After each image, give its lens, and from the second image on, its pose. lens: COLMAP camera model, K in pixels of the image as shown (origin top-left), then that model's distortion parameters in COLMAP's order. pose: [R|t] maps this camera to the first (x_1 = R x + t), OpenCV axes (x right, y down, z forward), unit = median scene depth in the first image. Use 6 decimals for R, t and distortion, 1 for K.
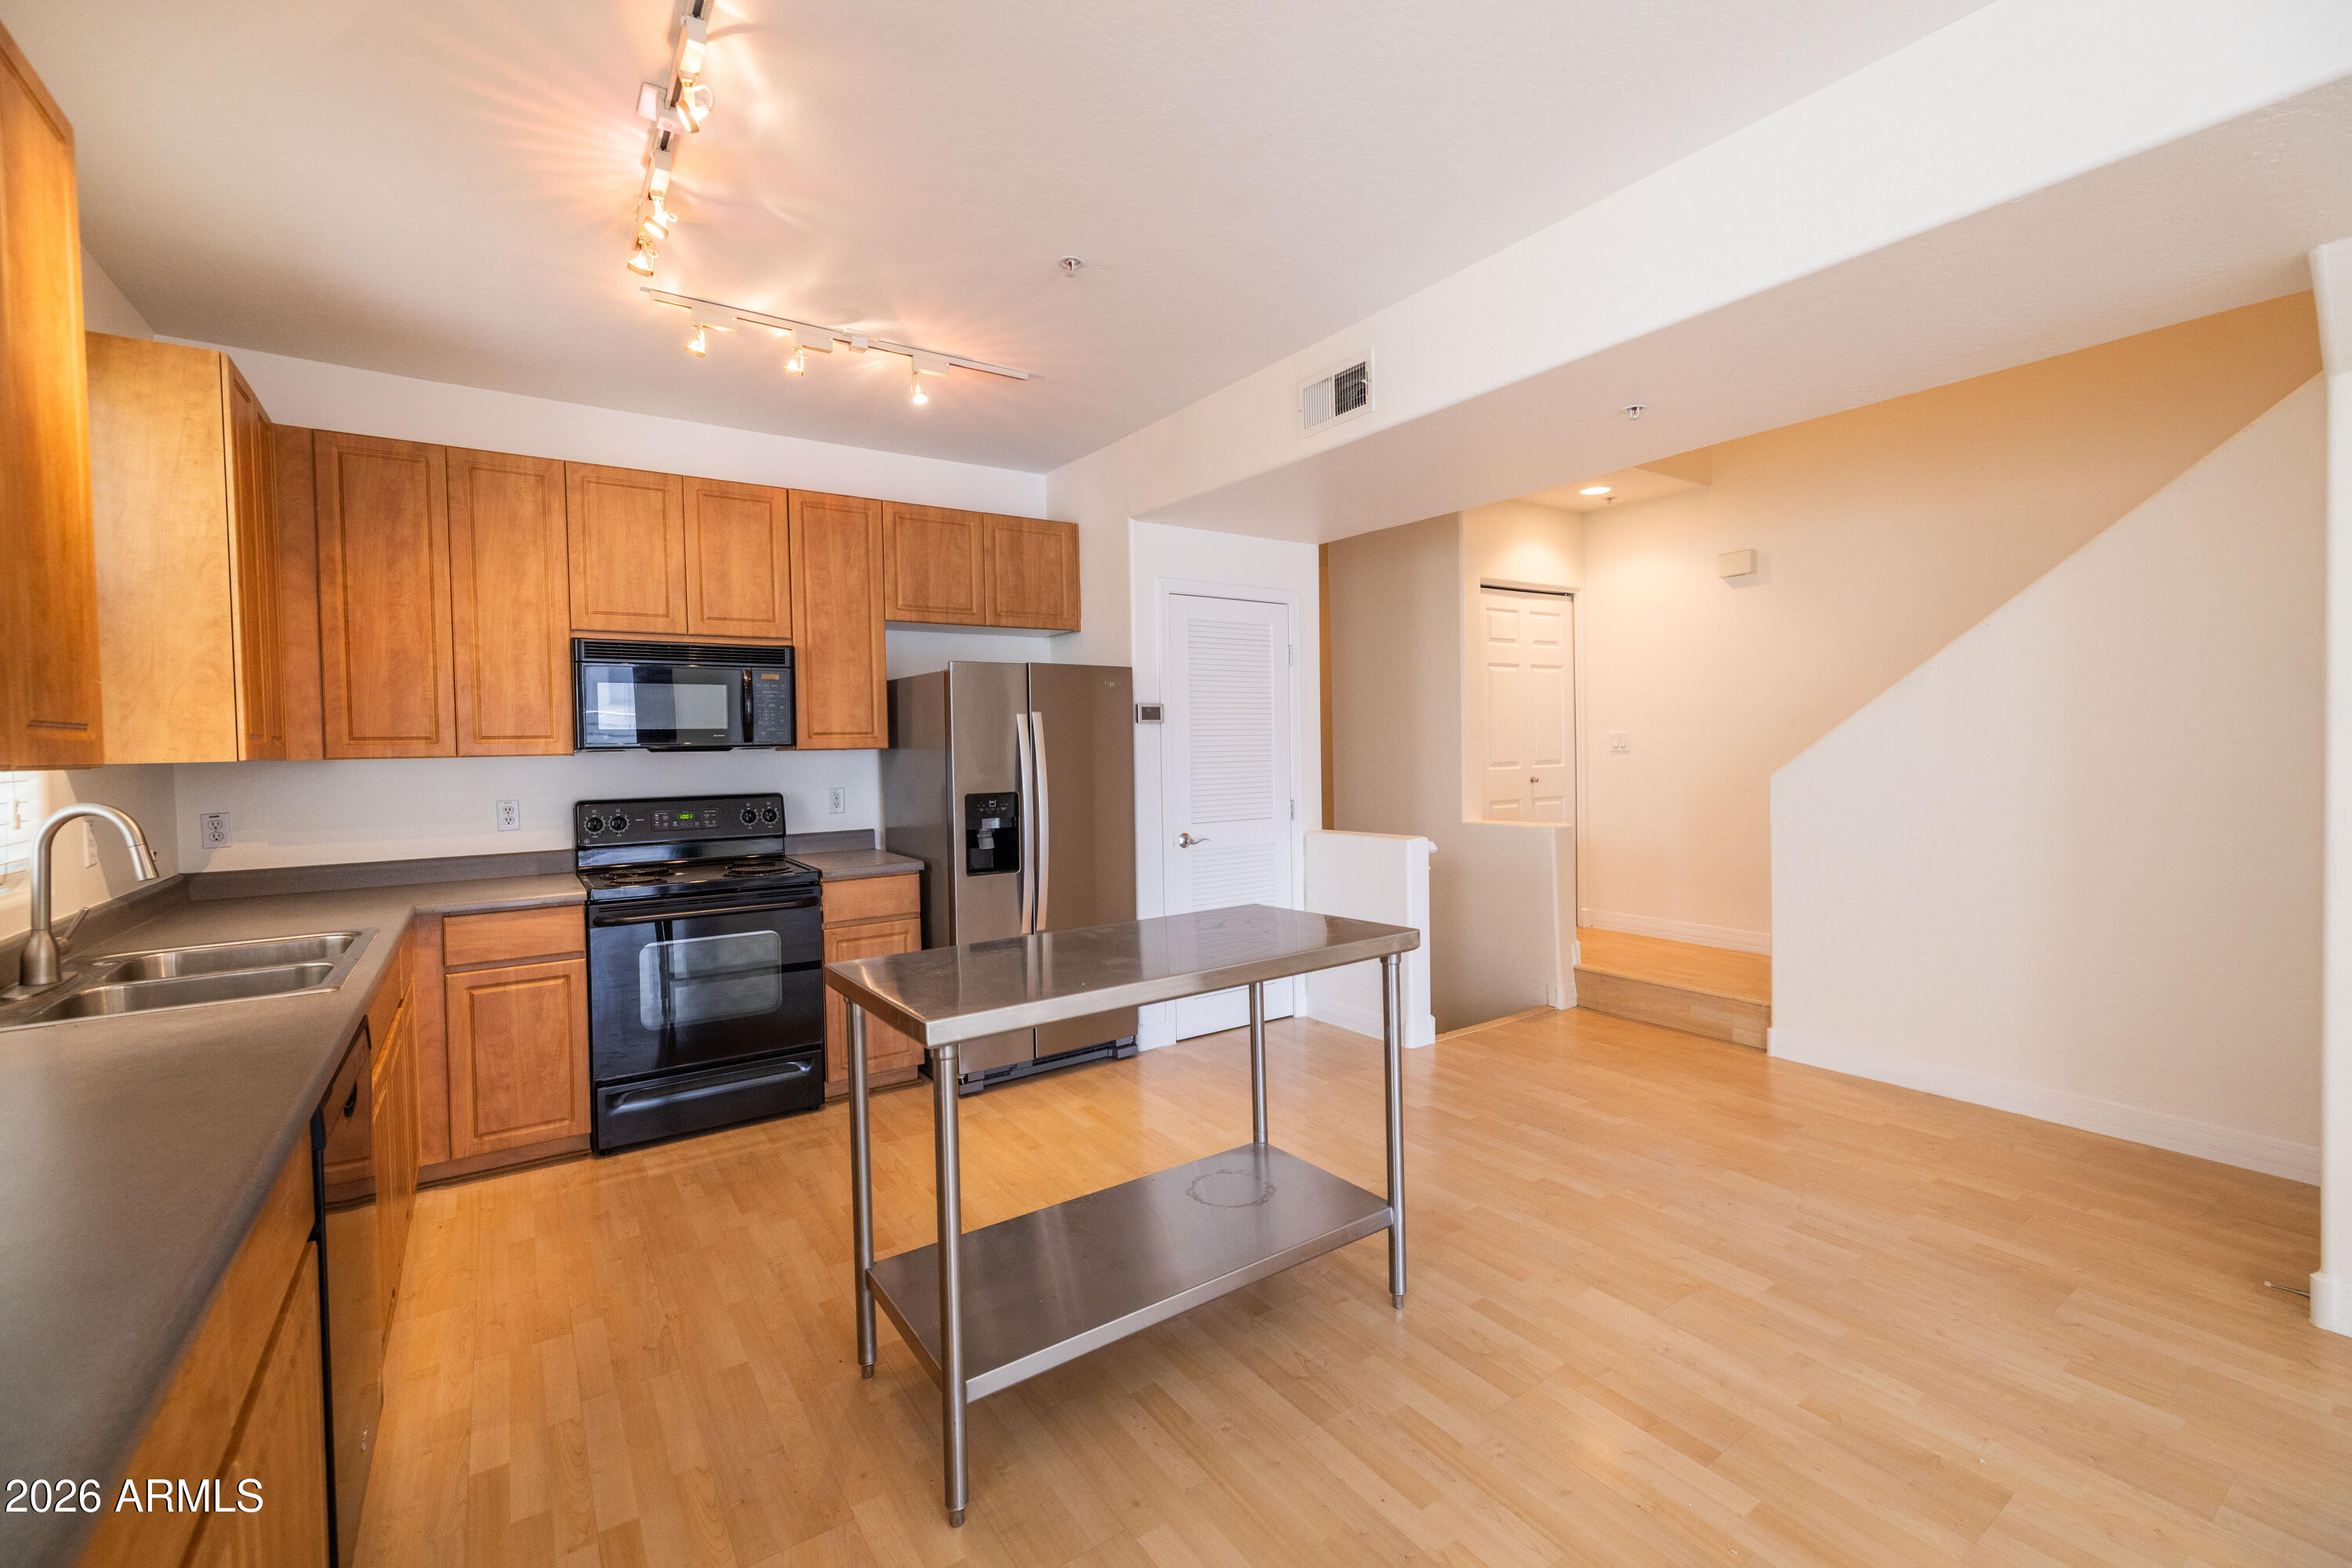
lens RADIAL K [[1003.8, 0, 1172.2], [0, 1003.8, 760.6], [0, 0, 1]] dist [0.003145, -0.001494]
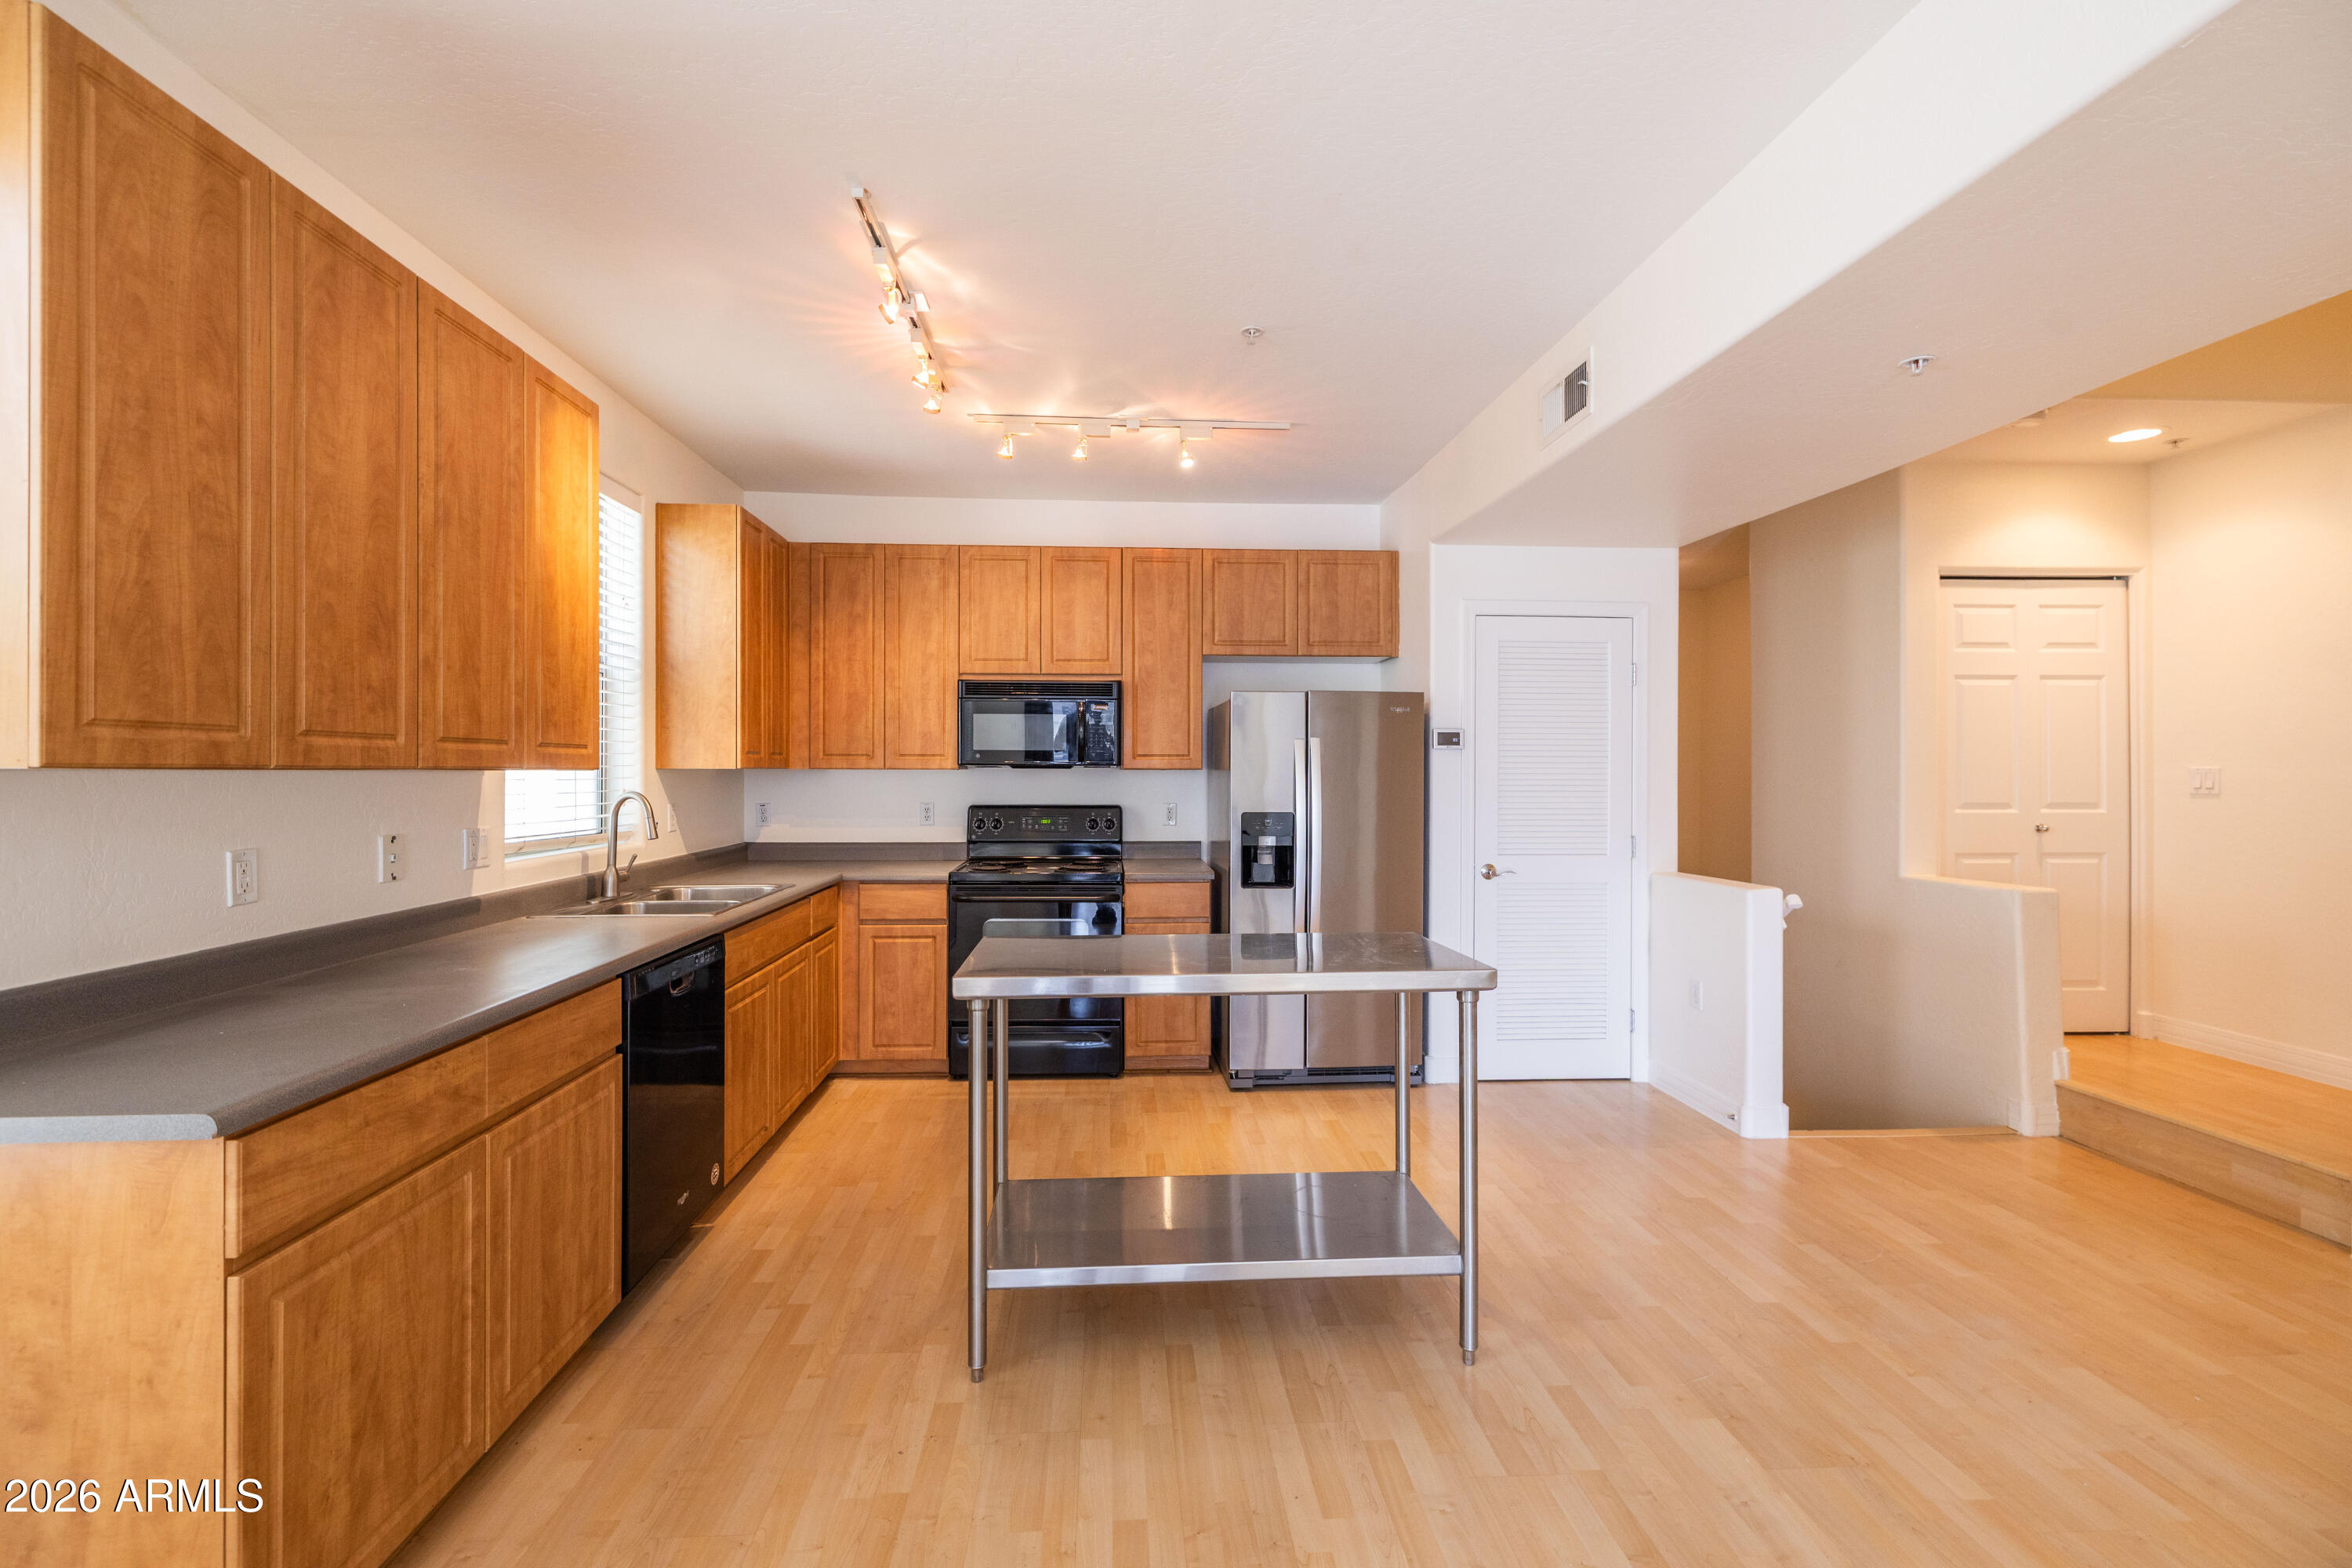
lens RADIAL K [[1003.8, 0, 1156.3], [0, 1003.8, 773.6], [0, 0, 1]] dist [0.003145, -0.001494]
pose [[0.854493, 0.023161, -0.518946, 0.302964], [-0.027337, 0.999626, -0.000399, -0.006087], [0.518743, 0.014527, 0.854807, 0.013009]]
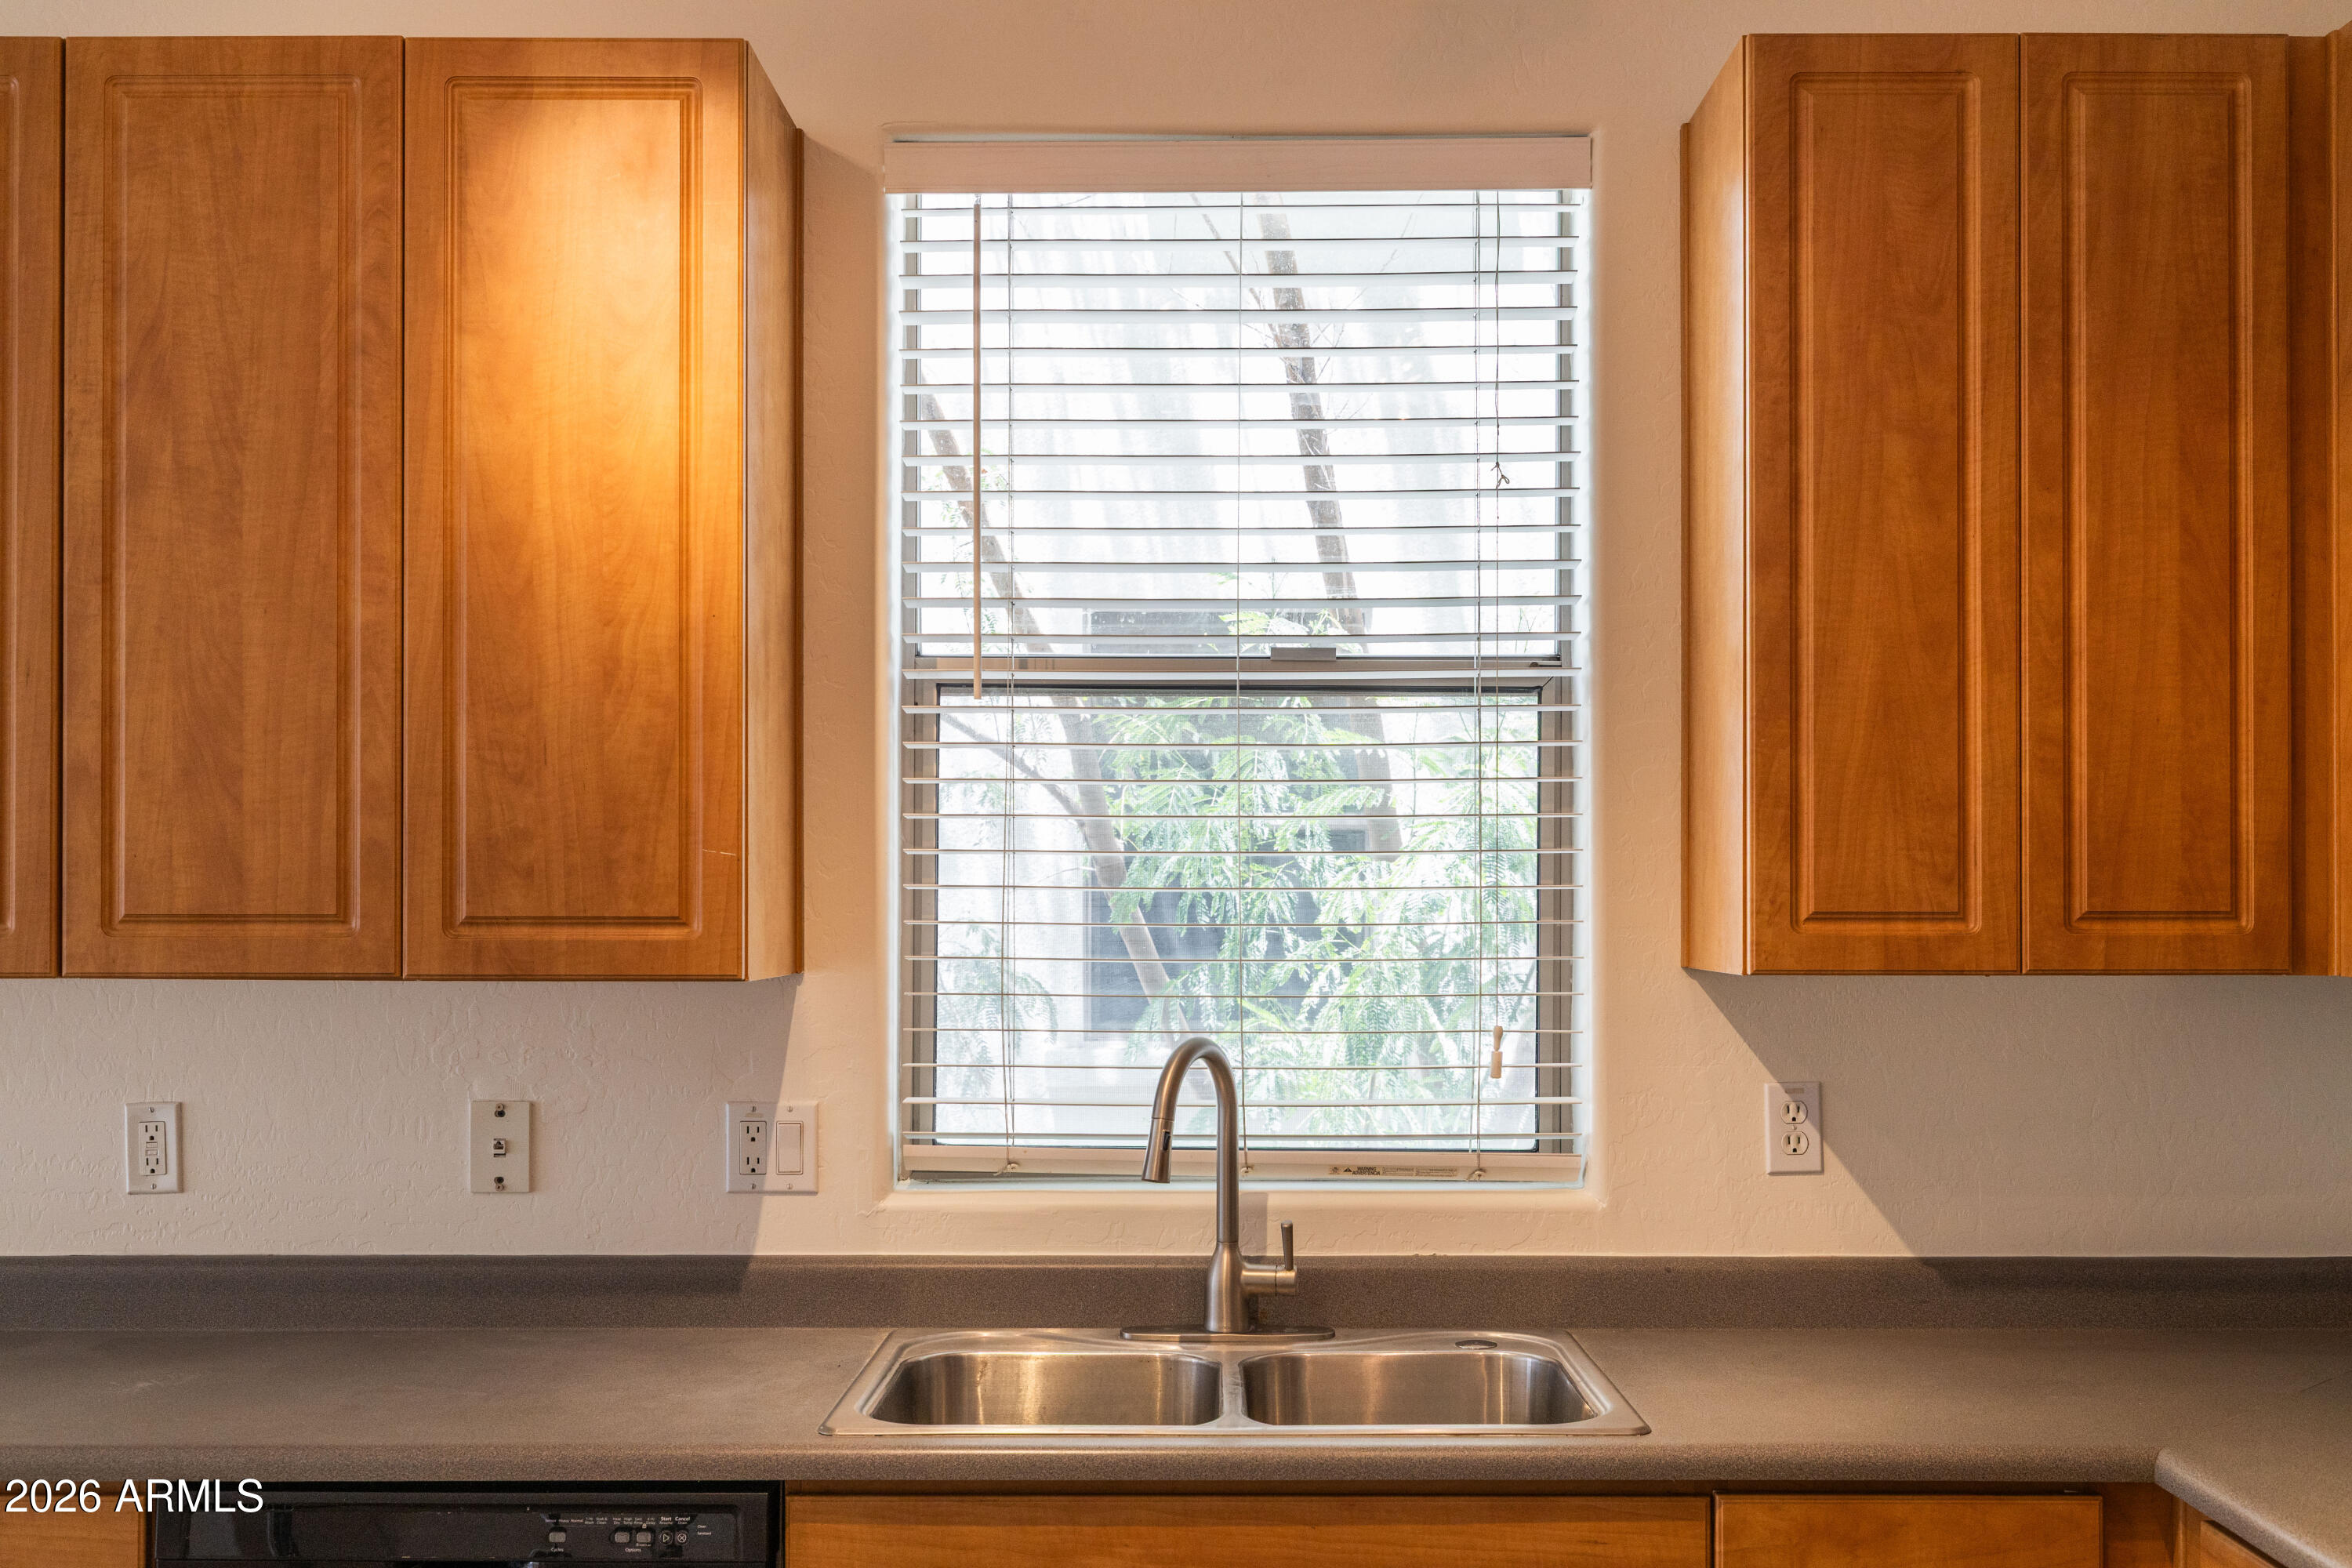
lens RADIAL K [[2304.0, 0, 1206.8], [0, 2304.0, 893.1], [0, 0, 1]] dist [0.006096, 0.000000]
pose [[-0.563223, 0.016756, -0.826135, 0.013430], [-0.003654, 0.999734, 0.022768, -0.040620], [0.826297, 0.015842, -0.563012, 0.985405]]
